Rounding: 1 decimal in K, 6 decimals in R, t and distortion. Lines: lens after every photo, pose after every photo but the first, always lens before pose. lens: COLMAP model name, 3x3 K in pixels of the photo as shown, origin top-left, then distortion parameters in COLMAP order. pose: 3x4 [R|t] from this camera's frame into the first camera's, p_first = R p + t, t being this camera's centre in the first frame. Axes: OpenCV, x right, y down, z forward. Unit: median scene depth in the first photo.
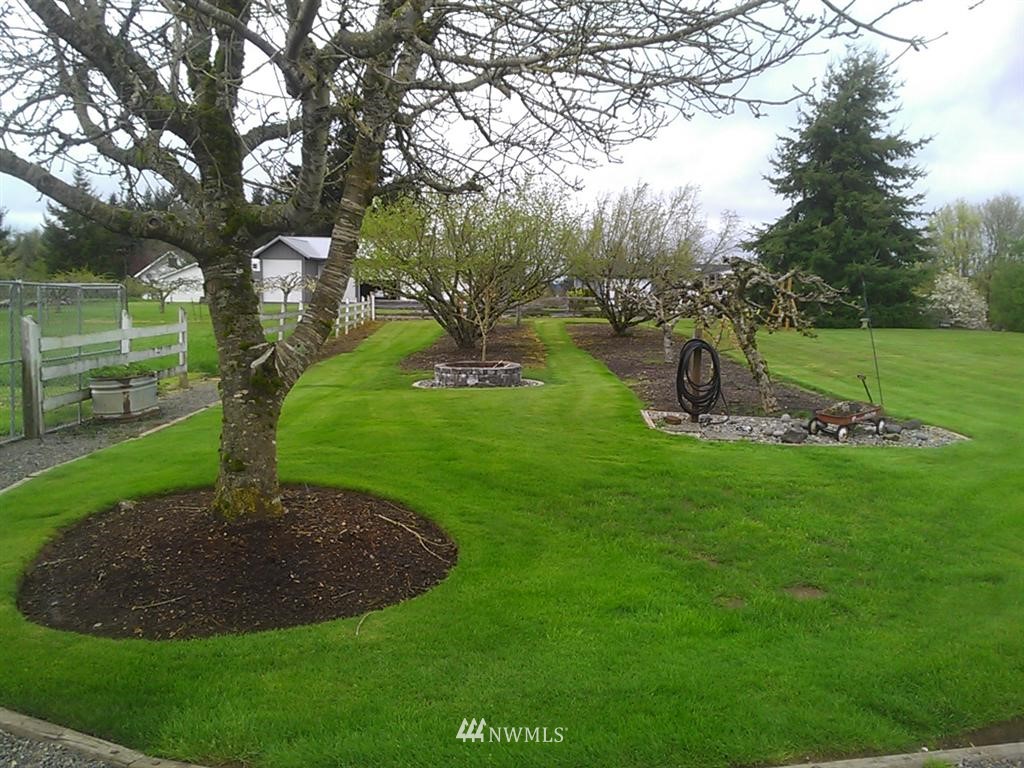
lens RADIAL K [[861.4, 0, 512.1], [0, 861.4, 383.5], [0, 0, 1]] dist [0.007157, 0.004624]
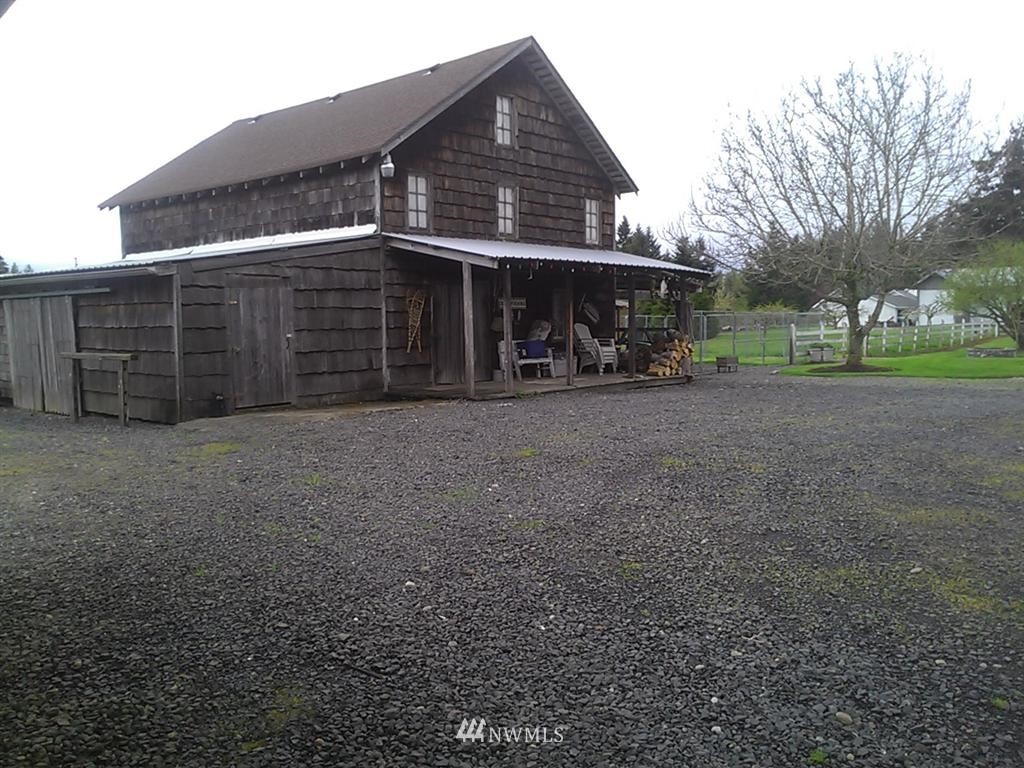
lens RADIAL K [[861.4, 0, 512.2], [0, 861.4, 385.2], [0, 0, 1]] dist [0.007157, 0.004624]
pose [[0.738024, 0.033699, -0.673933, 0.600986], [-0.054052, 0.998495, -0.009264, 0.172253], [0.672607, 0.043264, 0.738734, -1.496406]]
